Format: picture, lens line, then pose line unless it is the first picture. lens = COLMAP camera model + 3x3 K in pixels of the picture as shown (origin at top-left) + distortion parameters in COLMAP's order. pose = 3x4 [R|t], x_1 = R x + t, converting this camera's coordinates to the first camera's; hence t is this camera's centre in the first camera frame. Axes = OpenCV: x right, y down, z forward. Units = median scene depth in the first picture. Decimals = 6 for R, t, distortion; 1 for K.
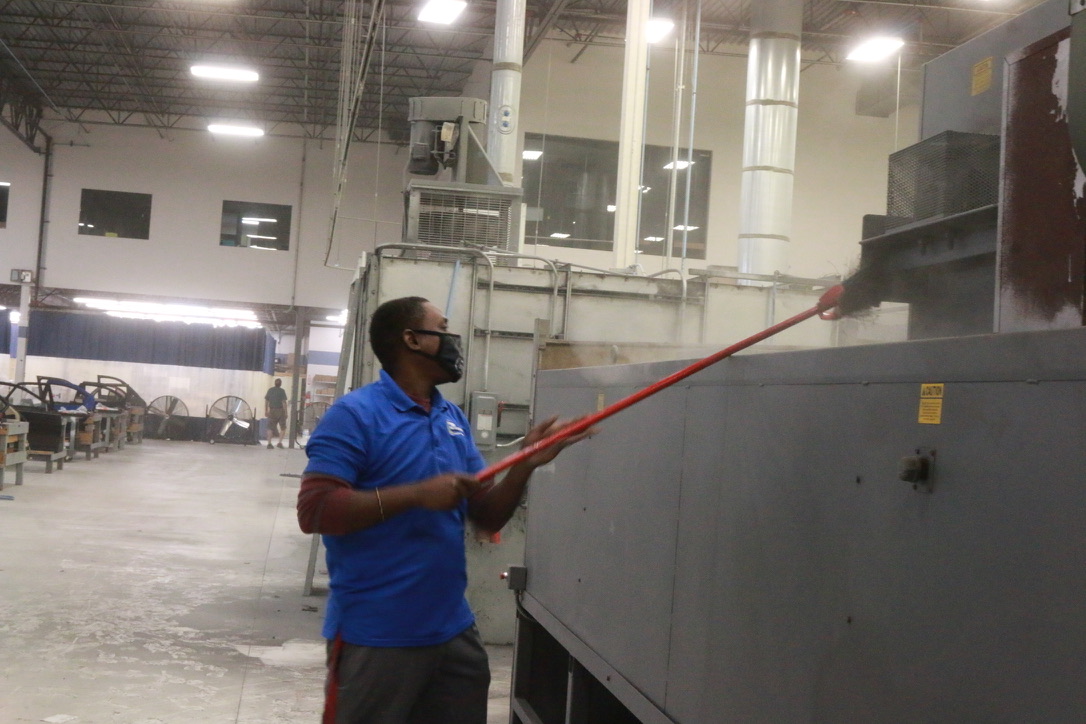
lens RADIAL K [[1508.1, 0, 543.0], [0, 1508.1, 362.0], [0, 0, 1]] dist [-0.053658, 0.078273]
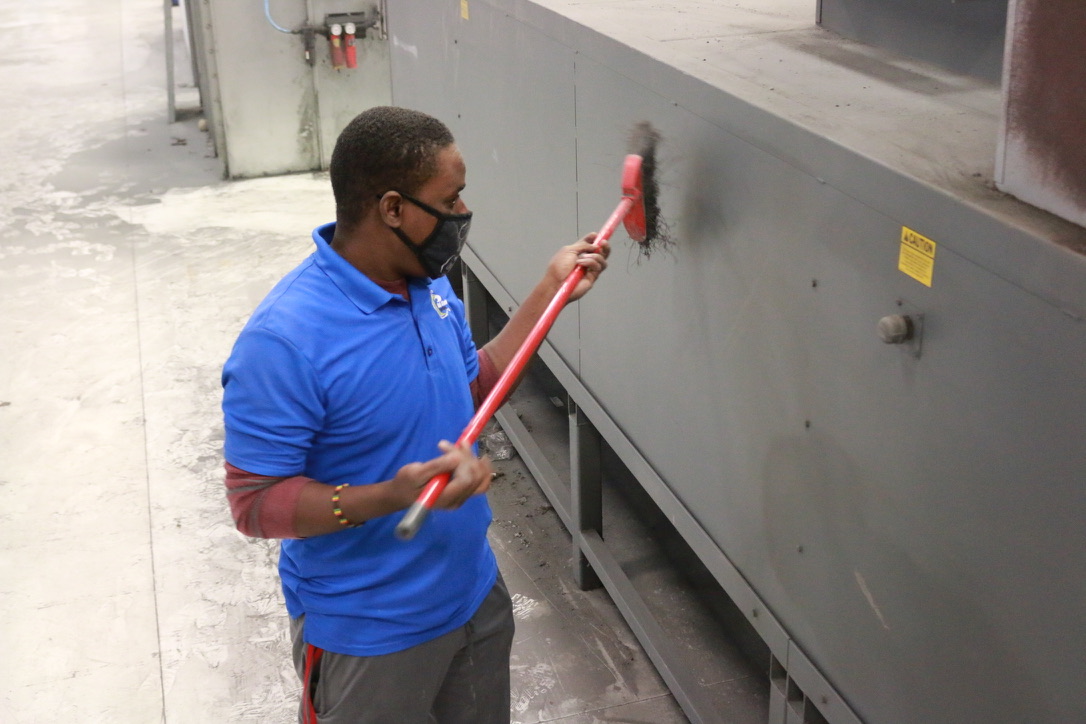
lens RADIAL K [[1372.8, 0, 543.0], [0, 1372.8, 362.0], [0, 0, 1]] dist [-0.083264, 0.058580]
pose [[0.986923, -0.139783, 0.080275, -0.006757], [0.093780, 0.902958, 0.419370, -0.070209], [-0.131106, -0.406358, 0.904259, 0.077523]]
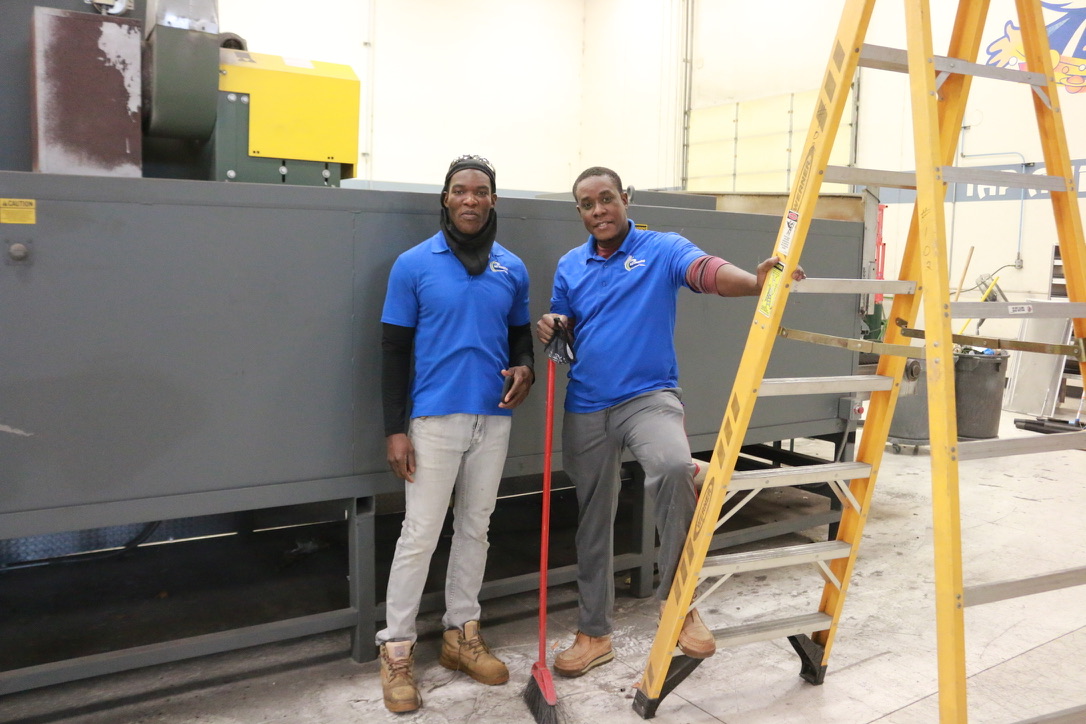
lens RADIAL K [[970.4, 0, 543.0], [0, 970.4, 362.0], [0, 0, 1]] dist [-0.007898, -0.003951]
pose [[-0.398036, -0.173608, 0.900793, -0.257933], [-0.068191, 0.984813, 0.159669, -0.005037], [-0.914832, 0.002128, -0.403829, 0.237256]]
